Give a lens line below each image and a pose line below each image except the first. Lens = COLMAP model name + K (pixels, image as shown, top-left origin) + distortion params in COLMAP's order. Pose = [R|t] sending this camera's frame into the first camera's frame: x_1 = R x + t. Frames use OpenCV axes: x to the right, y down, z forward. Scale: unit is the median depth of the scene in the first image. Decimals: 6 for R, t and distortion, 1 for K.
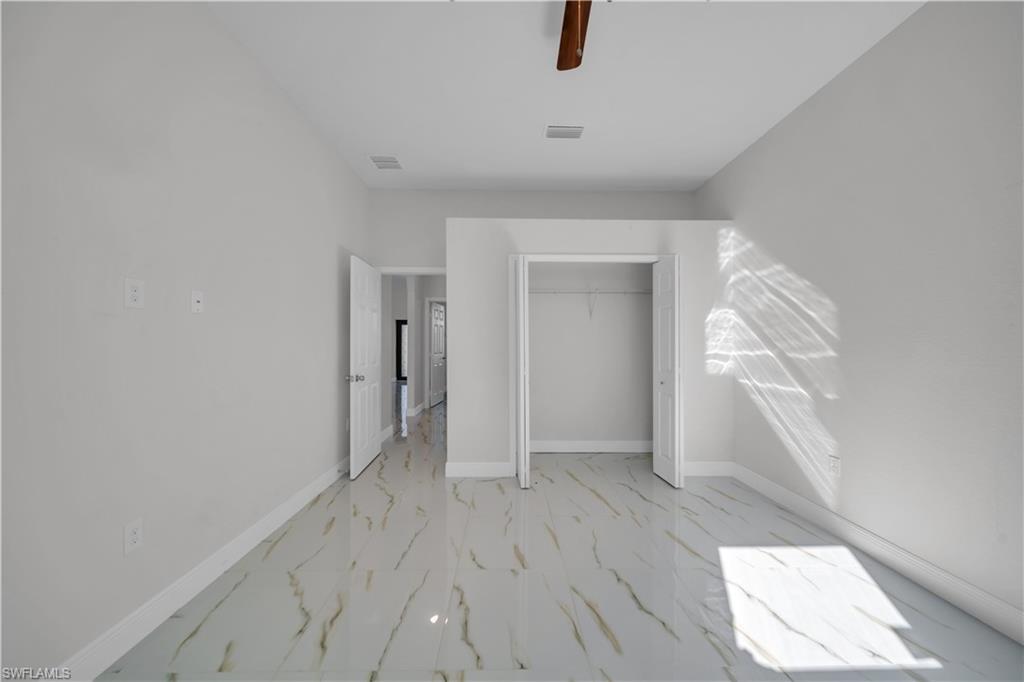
lens RADIAL K [[351.1, 0, 512.0], [0, 351.1, 341.0], [0, 0, 1]] dist [-0.000654, -0.000097]
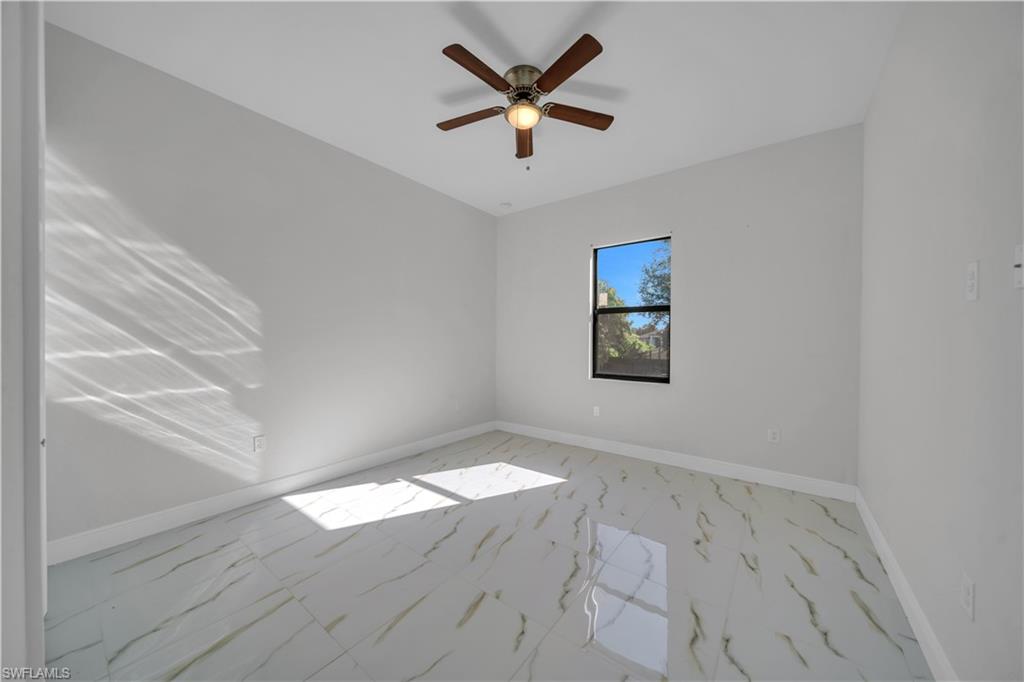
lens RADIAL K [[351.1, 0, 512.0], [0, 351.1, 341.0], [0, 0, 1]] dist [-0.000654, -0.000097]
pose [[-0.778518, -0.007293, 0.627580, -0.429488], [-0.010148, 0.999948, -0.000969, 0.002172], [-0.627540, -0.007123, -0.778551, 1.234751]]
